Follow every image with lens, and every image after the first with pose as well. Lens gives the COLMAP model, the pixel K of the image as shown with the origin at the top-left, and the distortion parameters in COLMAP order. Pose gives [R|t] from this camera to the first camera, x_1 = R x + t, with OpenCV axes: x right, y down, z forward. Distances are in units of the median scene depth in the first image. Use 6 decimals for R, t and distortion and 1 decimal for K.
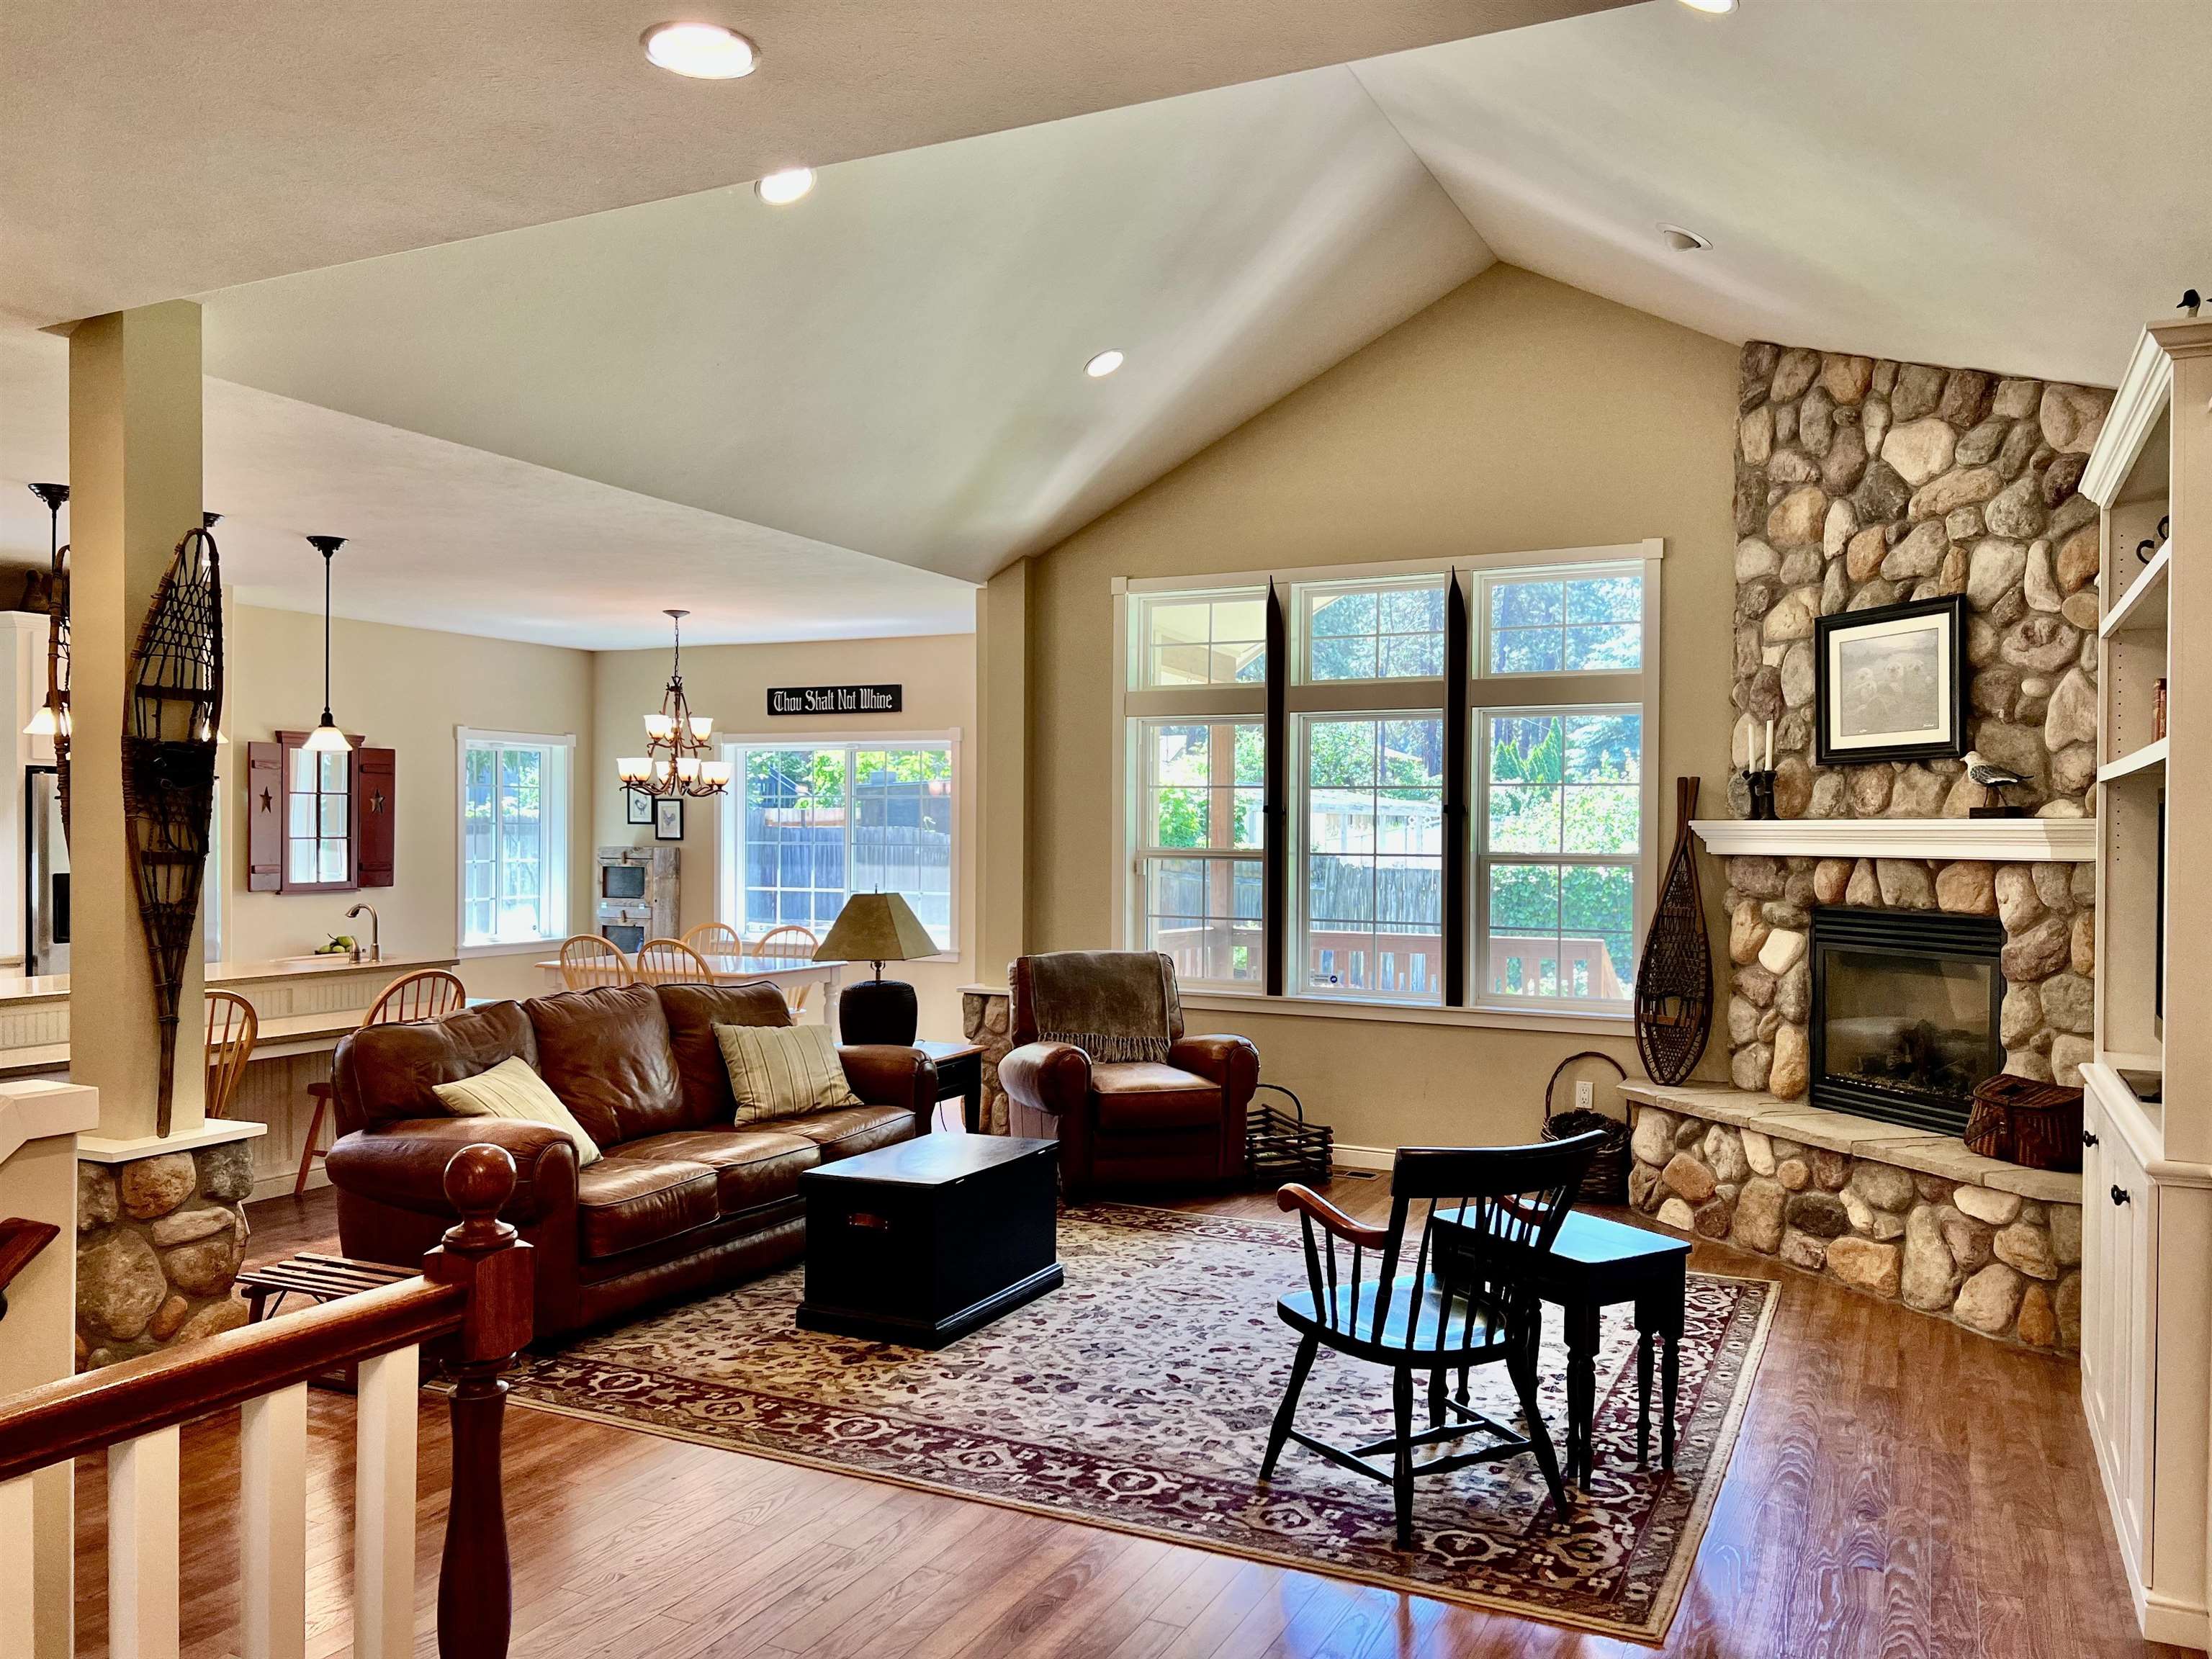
lens RADIAL K [[1684.5, 0, 1142.9], [0, 1684.5, 828.9], [0, 0, 1]] dist [0.001482, -0.006282]
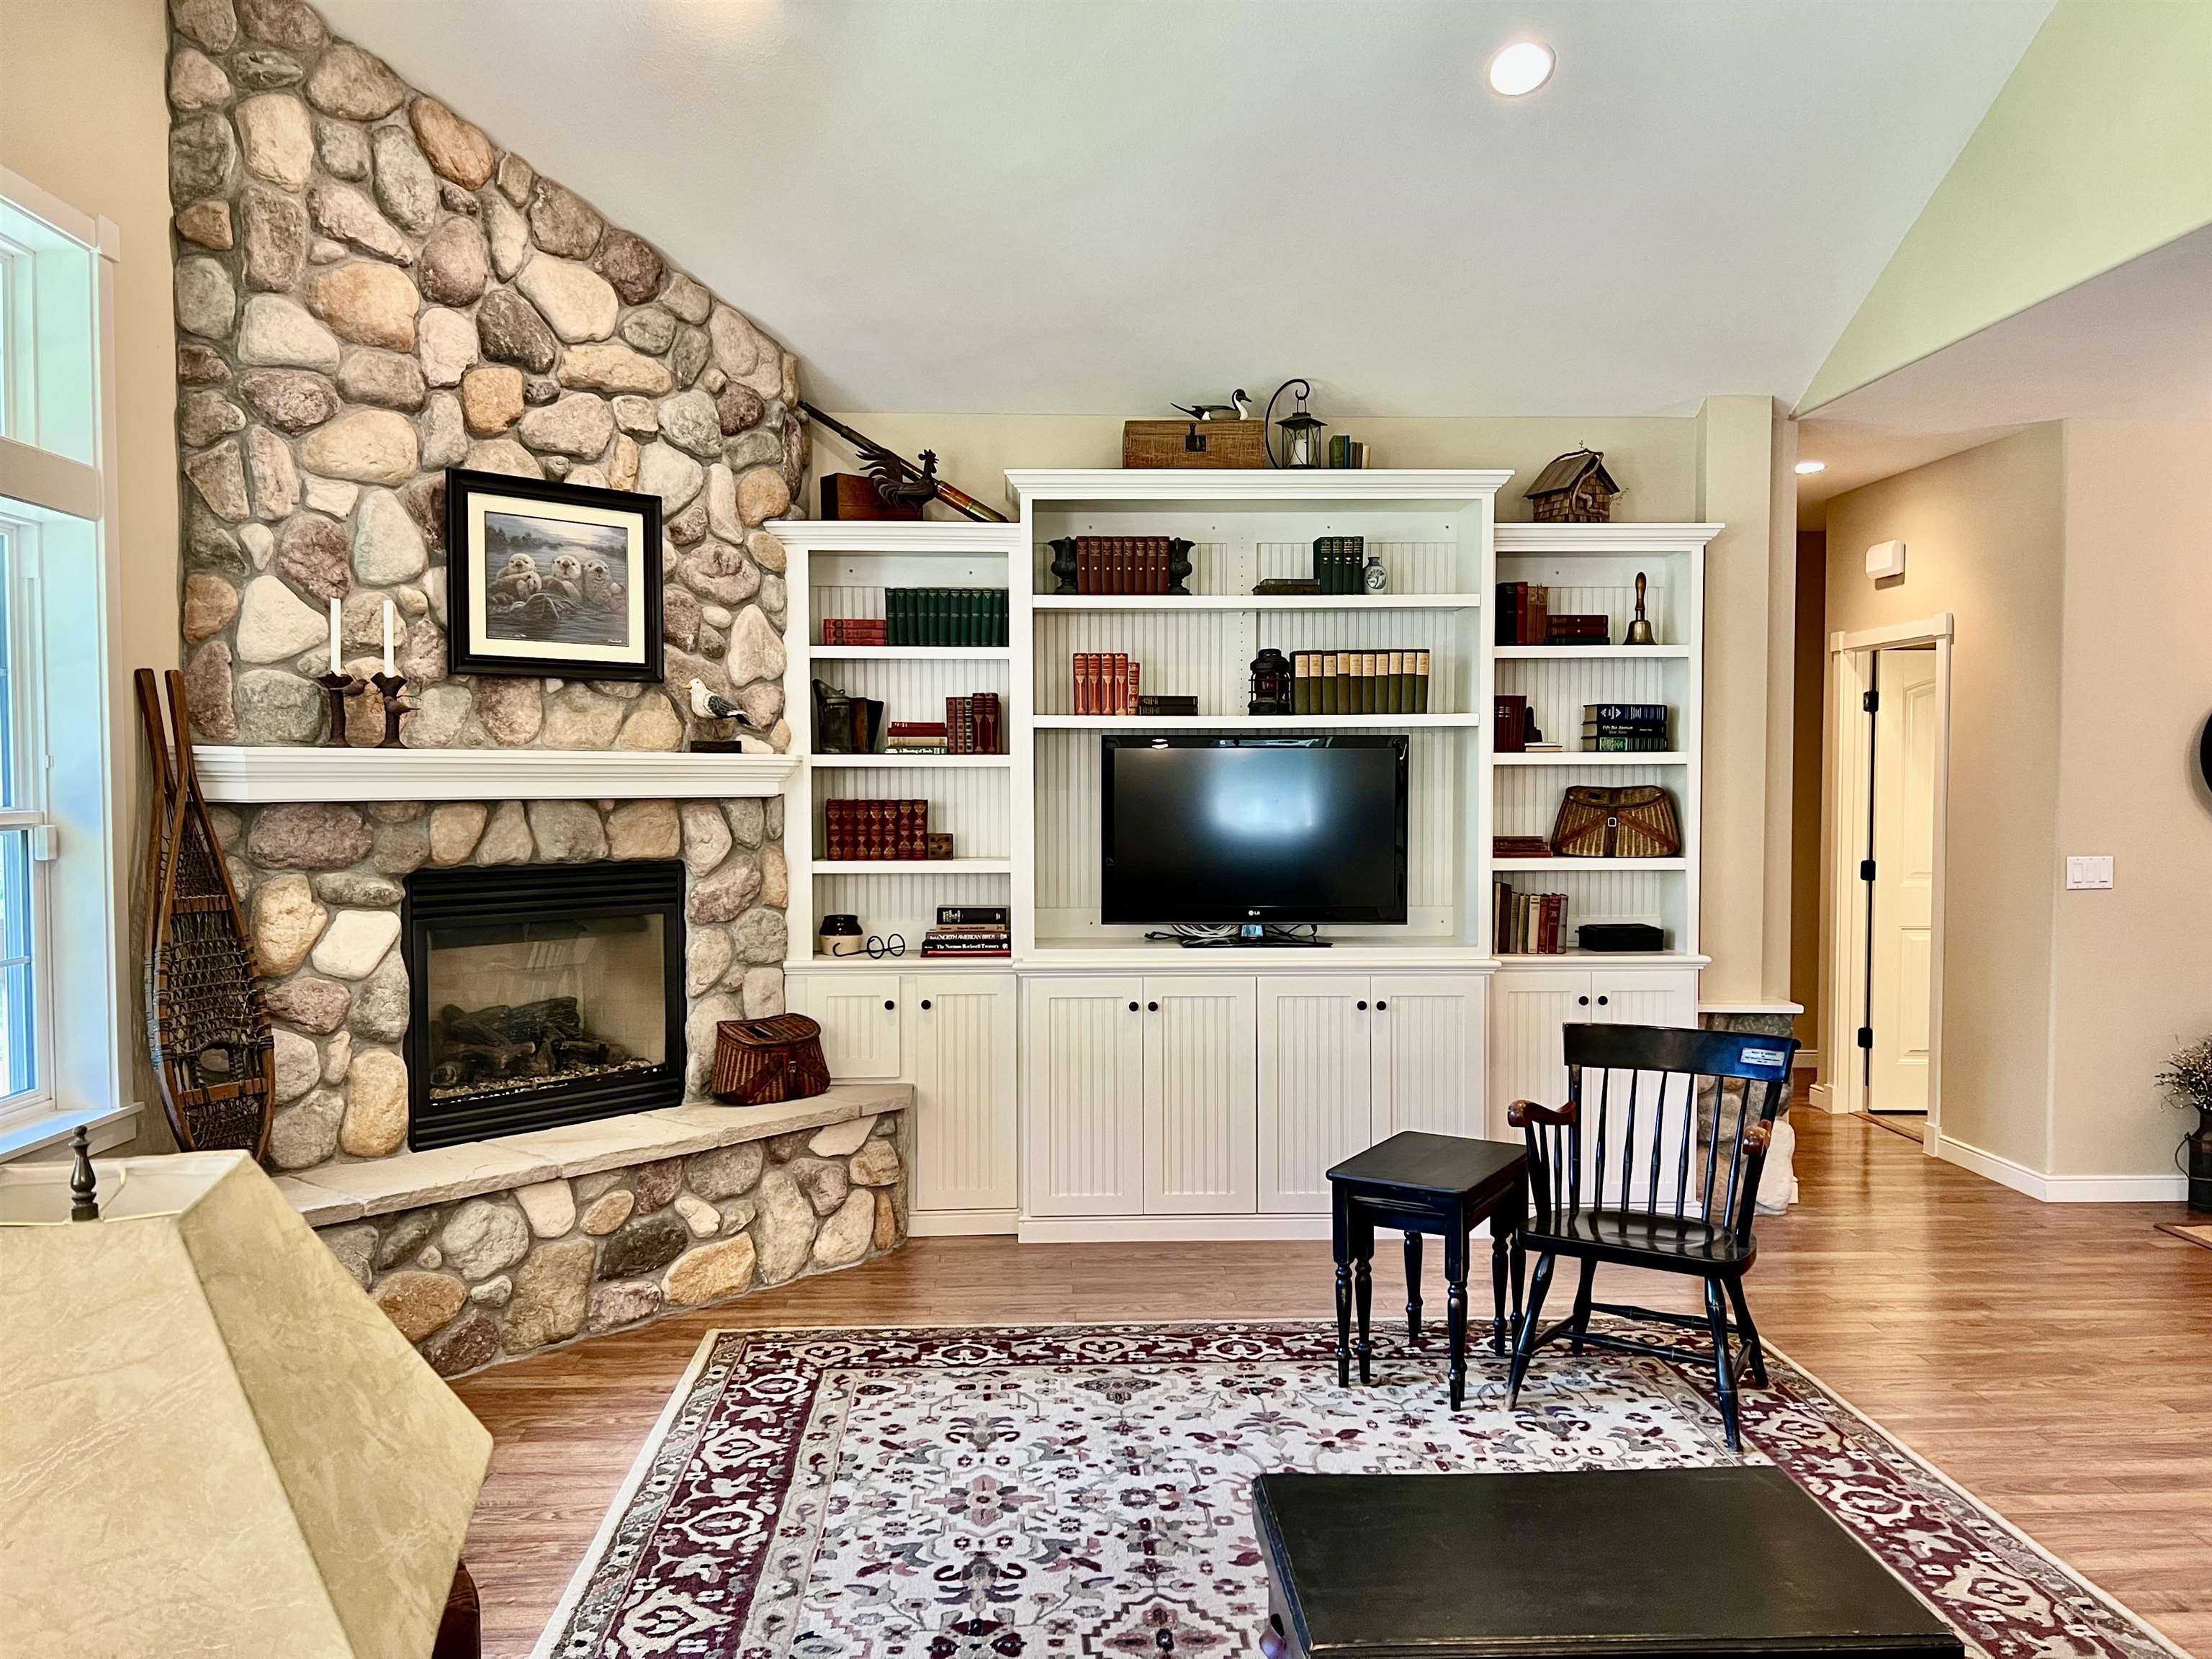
lens RADIAL K [[1655.5, 0, 1099.2], [0, 1655.5, 836.0], [0, 0, 1]] dist [0.083760, -0.091627]
pose [[-0.459365, -0.039027, 0.887390, -0.397917], [-0.004552, 0.999125, 0.041585, 0.000538], [-0.888236, 0.015063, -0.459140, 1.181032]]
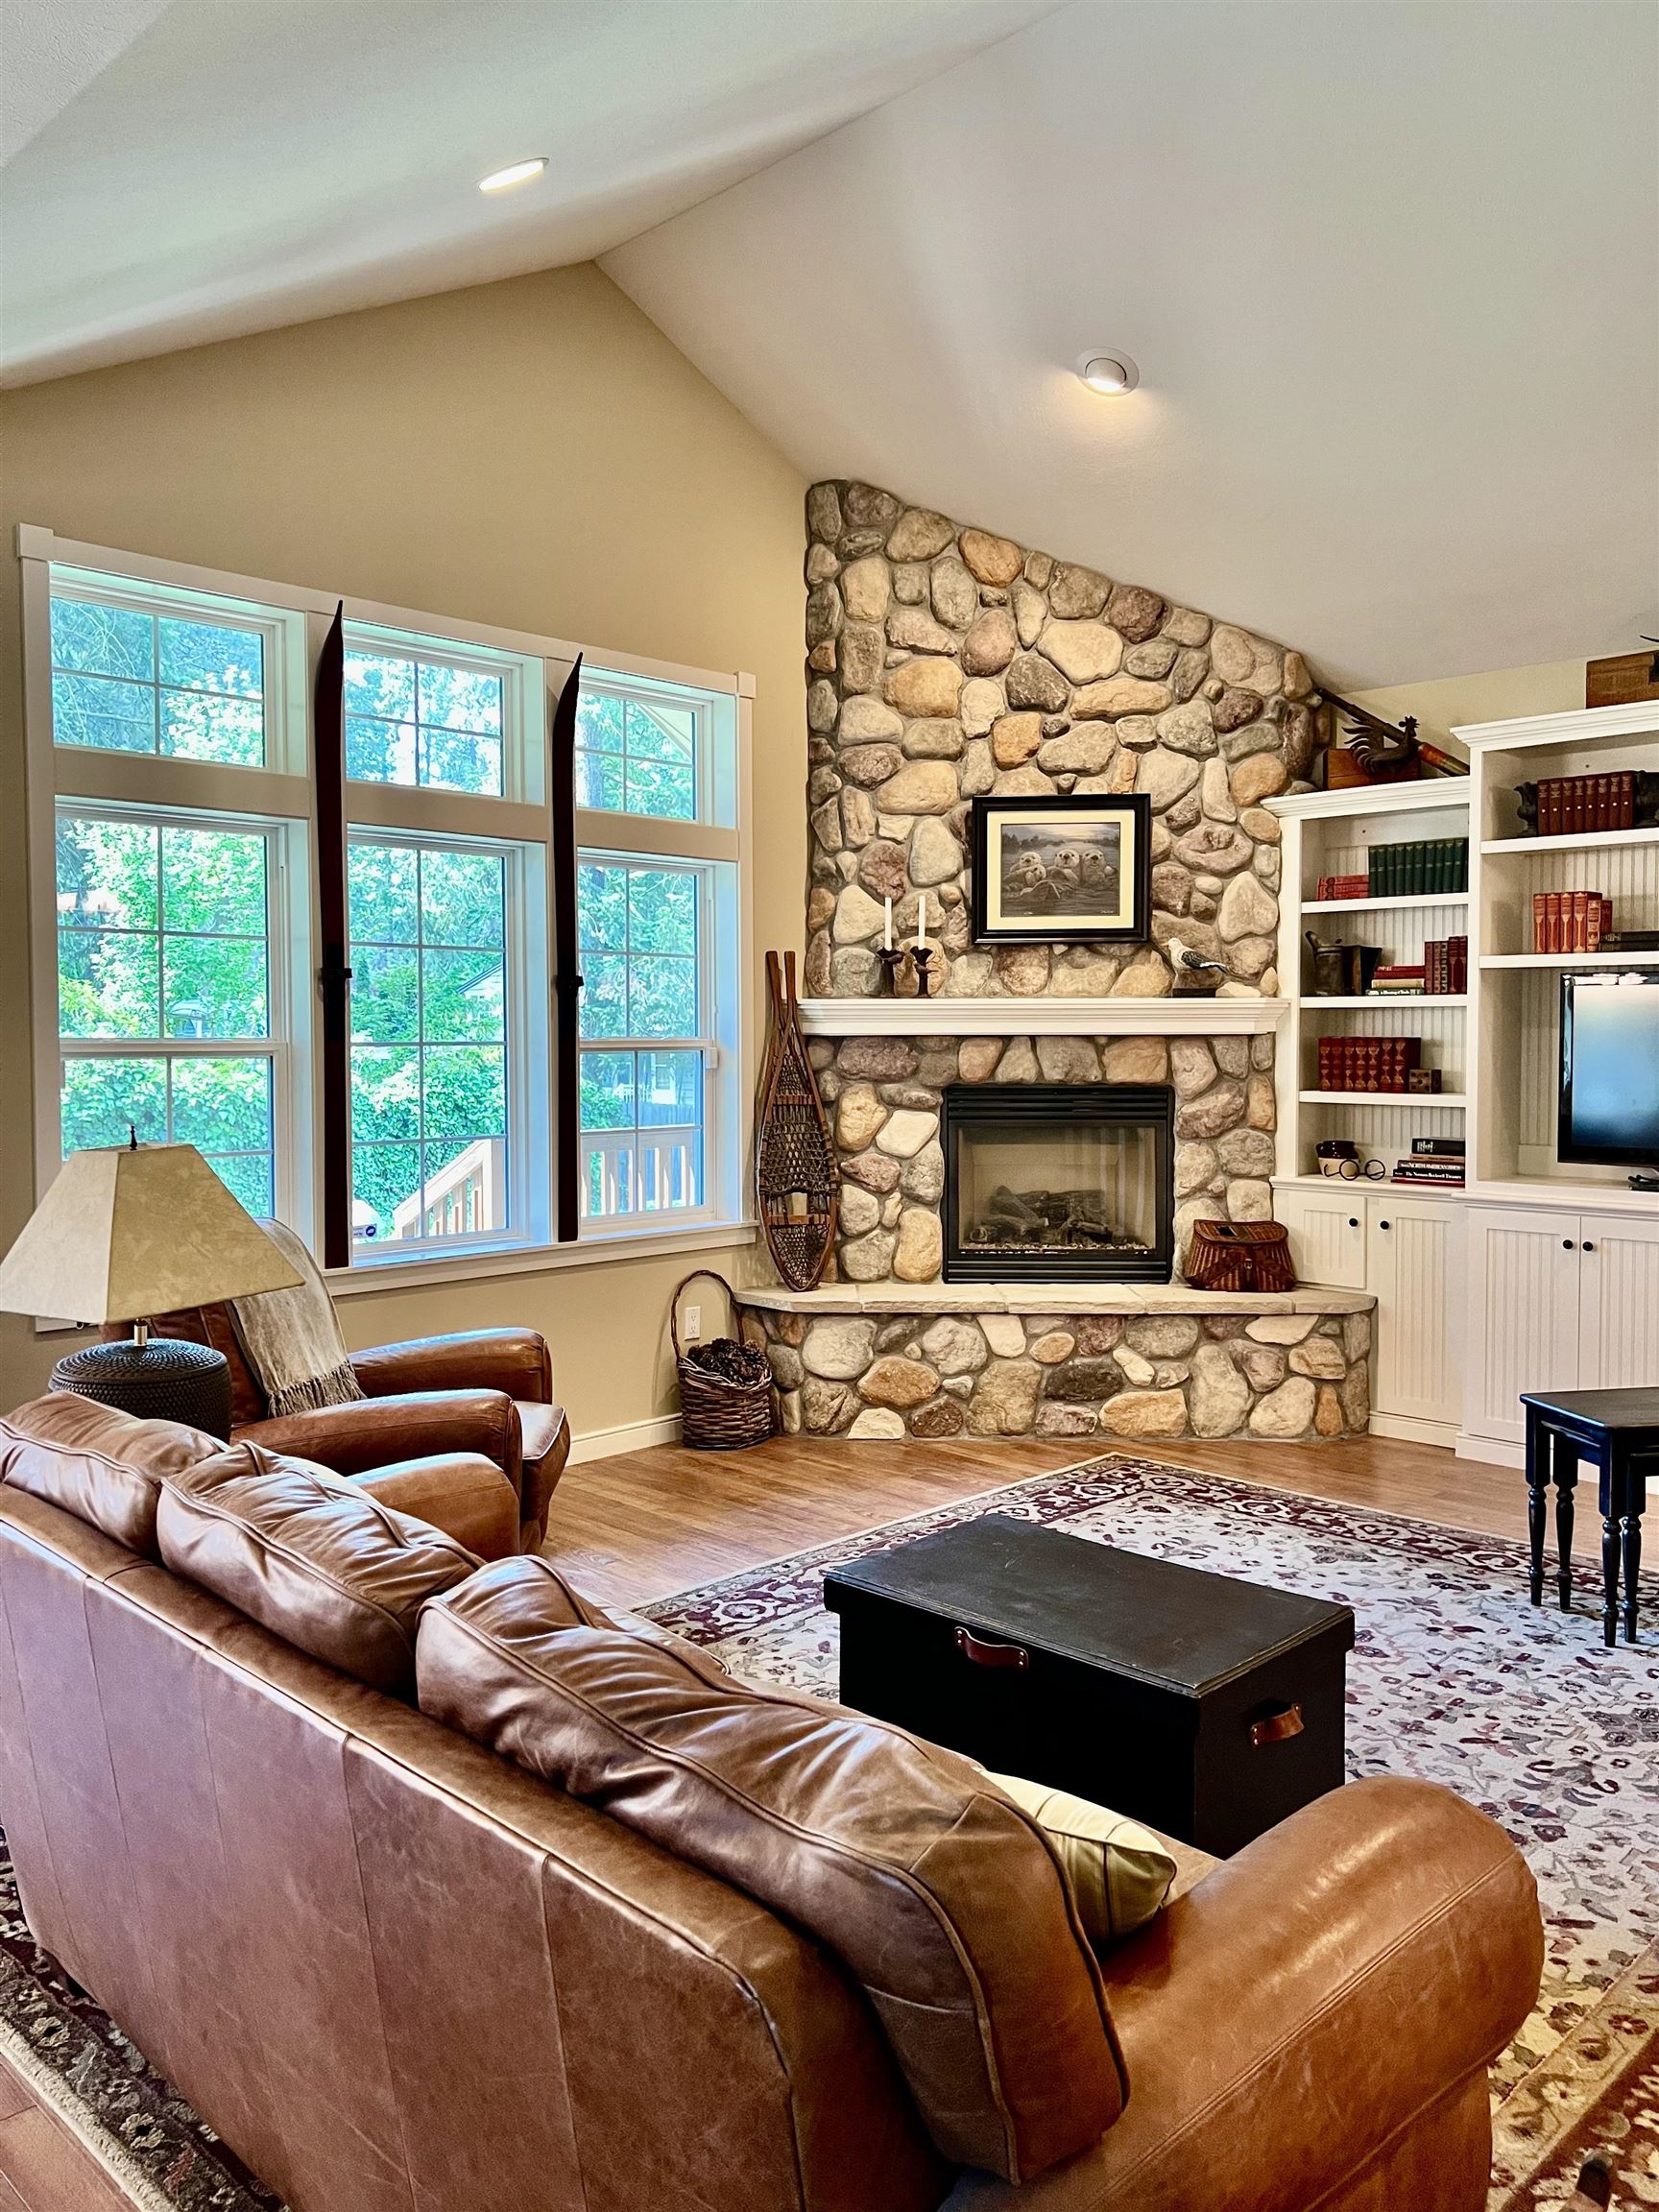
lens RADIAL K [[1659.2, 0, 851.5], [0, 1659.2, 1088.3], [0, 0, 1]] dist [0.126083, -0.141004]
pose [[0.322028, -0.043765, 0.945718, -0.612117], [0.001646, 0.998955, 0.045668, 0.002783], [-0.946729, -0.013150, 0.321763, 0.816628]]
